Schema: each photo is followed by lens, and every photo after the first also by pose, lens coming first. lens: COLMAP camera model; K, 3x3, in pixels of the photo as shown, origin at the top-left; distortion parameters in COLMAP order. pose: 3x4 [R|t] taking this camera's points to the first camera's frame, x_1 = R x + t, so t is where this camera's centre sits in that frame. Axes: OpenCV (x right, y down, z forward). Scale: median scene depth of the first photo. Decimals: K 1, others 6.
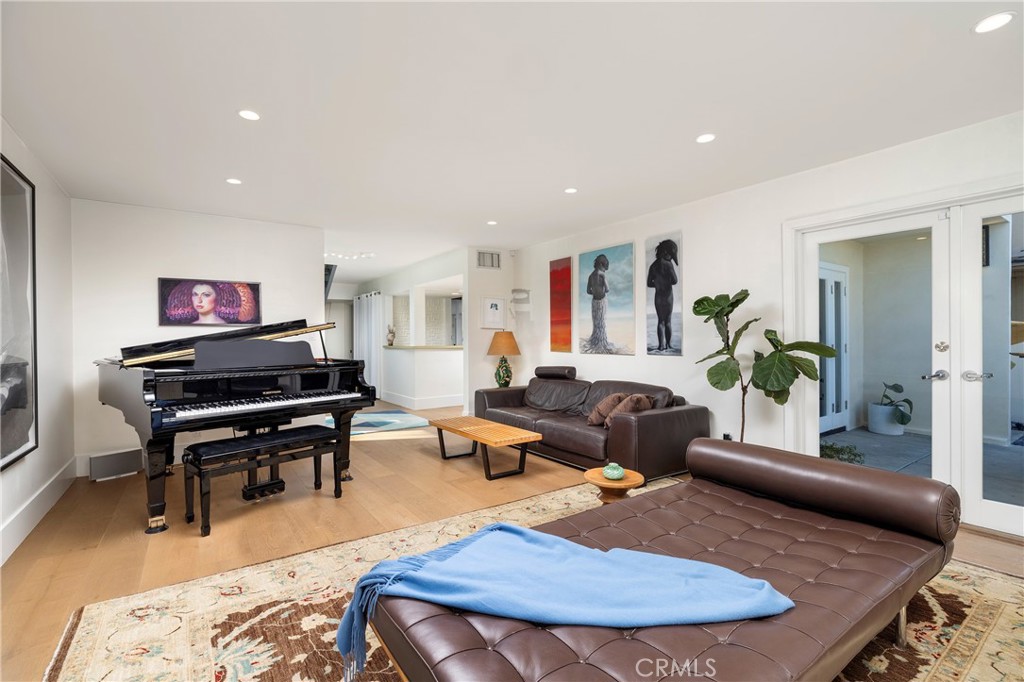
lens RADIAL K [[465.9, 0, 509.9], [0, 465.9, 343.5], [0, 0, 1]] dist [-0.017546, 0.000139]
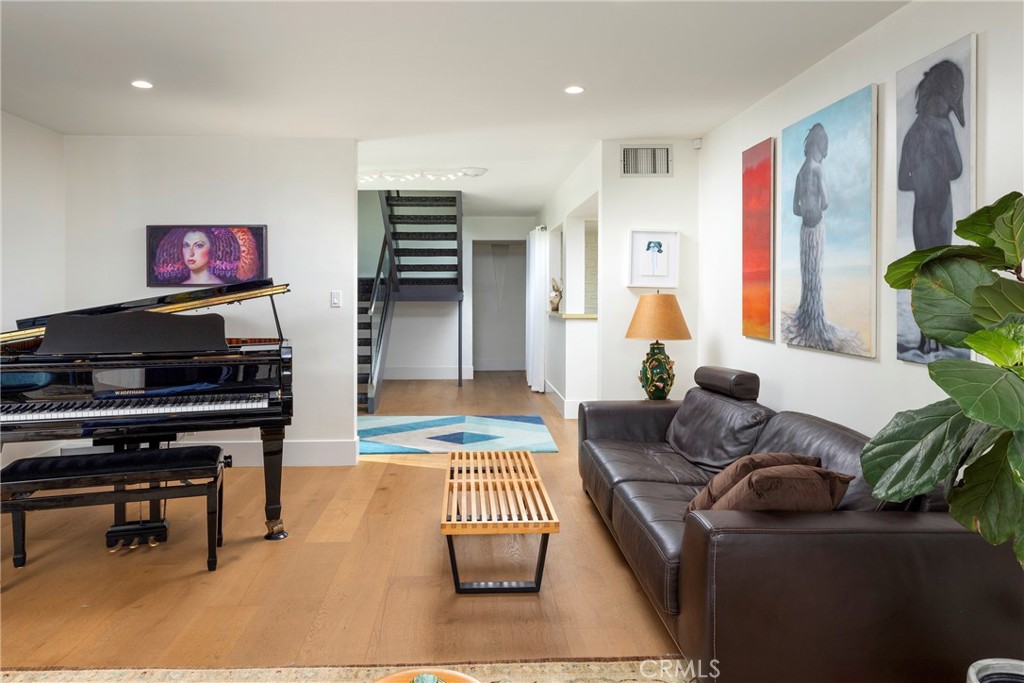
lens RADIAL K [[671.8, 0, 521.0], [0, 671.8, 296.2], [0, 0, 1]] dist [-0.003153, -0.003589]
pose [[0.841277, 0.010662, -0.540500, 0.339115], [-0.011170, 0.999935, 0.002340, -0.029537], [0.540489, 0.004069, 0.841341, 0.347894]]
